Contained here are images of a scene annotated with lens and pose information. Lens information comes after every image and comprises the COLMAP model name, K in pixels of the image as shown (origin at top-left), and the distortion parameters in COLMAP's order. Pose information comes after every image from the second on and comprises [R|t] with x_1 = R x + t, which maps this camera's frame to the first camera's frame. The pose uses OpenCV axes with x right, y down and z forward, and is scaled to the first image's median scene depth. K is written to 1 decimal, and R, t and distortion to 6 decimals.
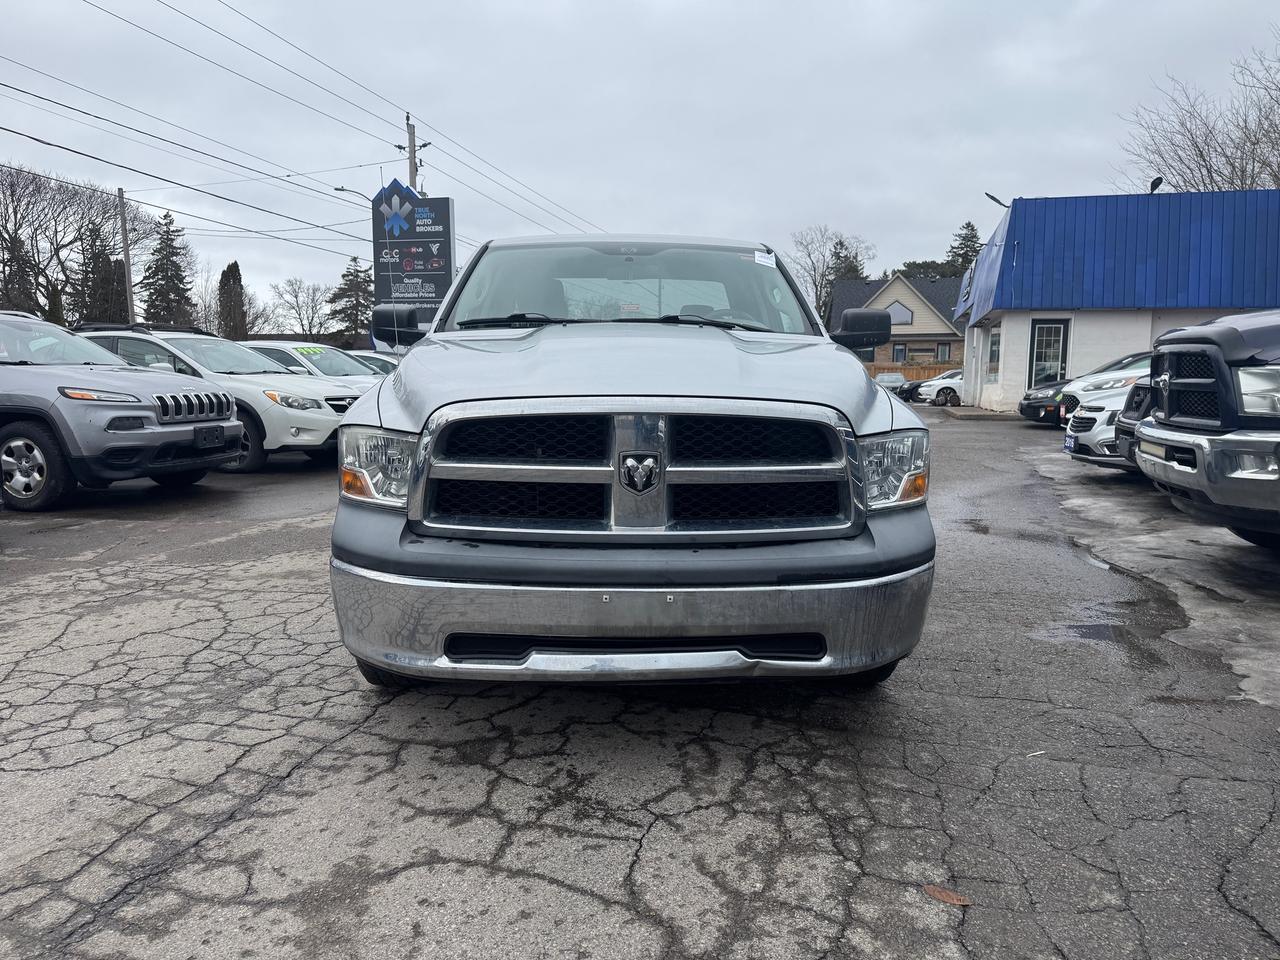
lens RADIAL K [[882.6, 0, 640.0], [0, 882.6, 480.0], [0, 0, 1]] dist [0.055812, -0.071548]
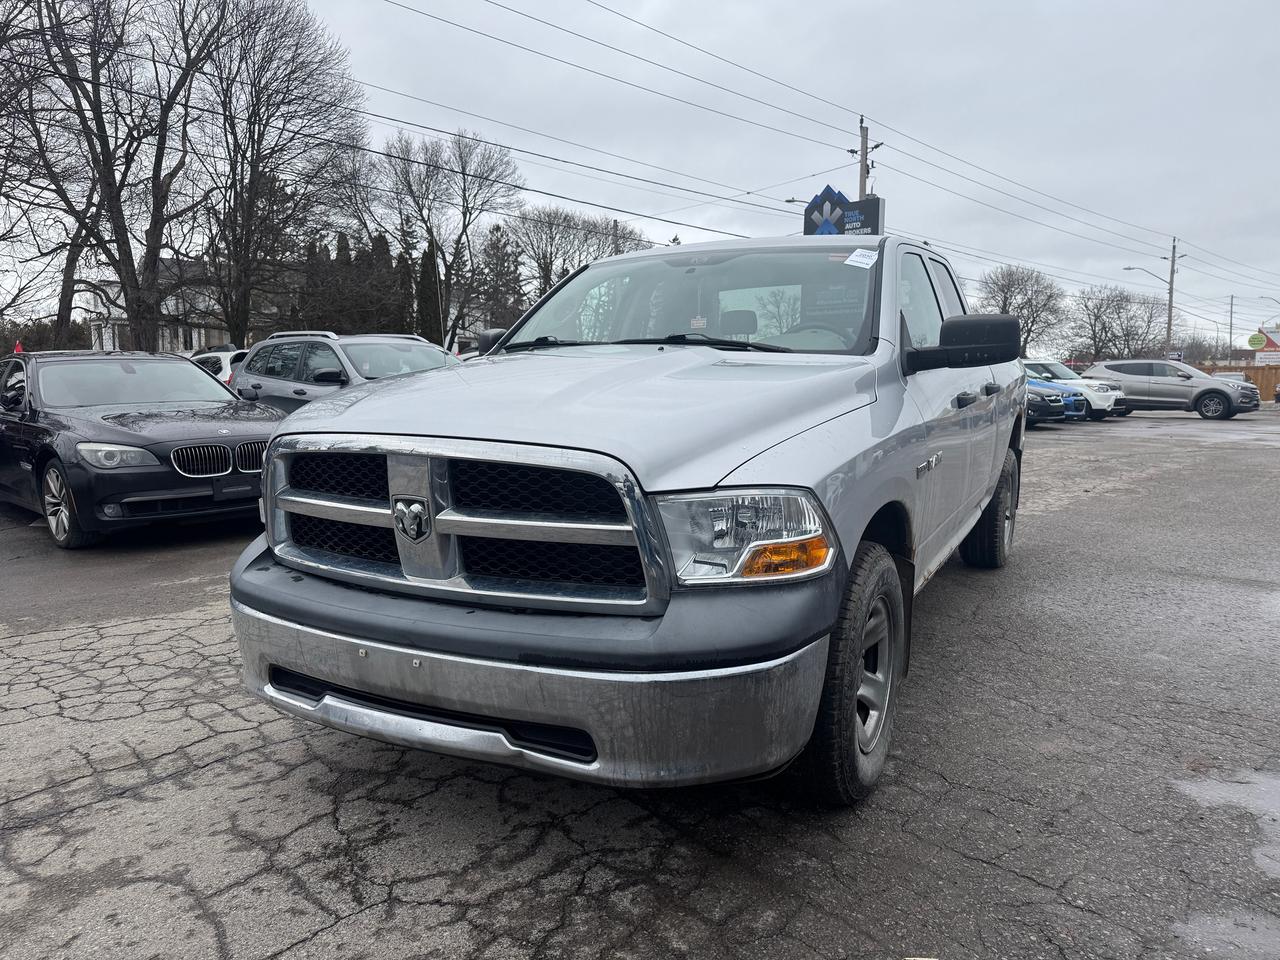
lens RADIAL K [[897.4, 0, 640.0], [0, 897.4, 480.0], [0, 0, 1]] dist [0.006820, -0.006237]
pose [[0.870275, 0.053400, -0.489662, 0.622402], [-0.056045, 0.998385, 0.009270, -0.066394], [0.489367, 0.019375, 0.871863, 0.293568]]
